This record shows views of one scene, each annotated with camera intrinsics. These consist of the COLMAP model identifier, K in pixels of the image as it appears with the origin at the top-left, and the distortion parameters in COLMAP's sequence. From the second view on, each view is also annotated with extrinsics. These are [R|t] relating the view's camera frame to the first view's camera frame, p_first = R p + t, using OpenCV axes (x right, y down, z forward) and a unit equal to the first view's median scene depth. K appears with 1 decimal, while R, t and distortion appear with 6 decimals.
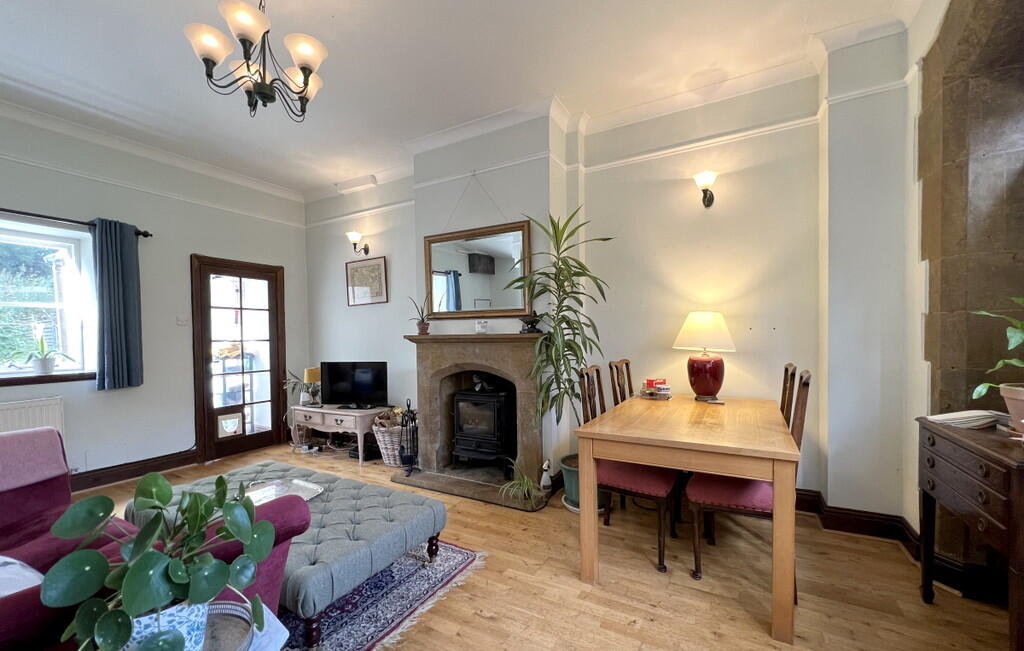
lens RADIAL K [[411.7, 0, 509.3], [0, 411.7, 346.2], [0, 0, 1]] dist [-0.000373, -0.000025]
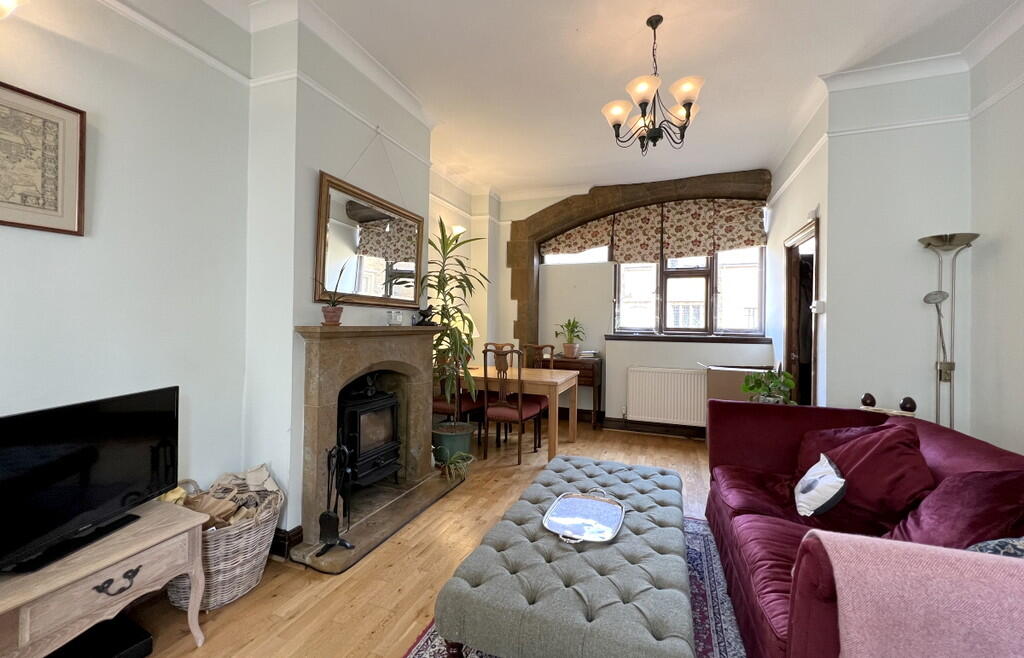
lens RADIAL K [[411.7, 0, 512.5], [0, 411.7, 325.6], [0, 0, 1]] dist [-0.000373, -0.000025]
pose [[-0.158068, 0.002887, 0.987424, -0.929004], [0.005226, 0.999984, -0.002087, -0.026462], [-0.987414, 0.004830, -0.158080, 0.862609]]
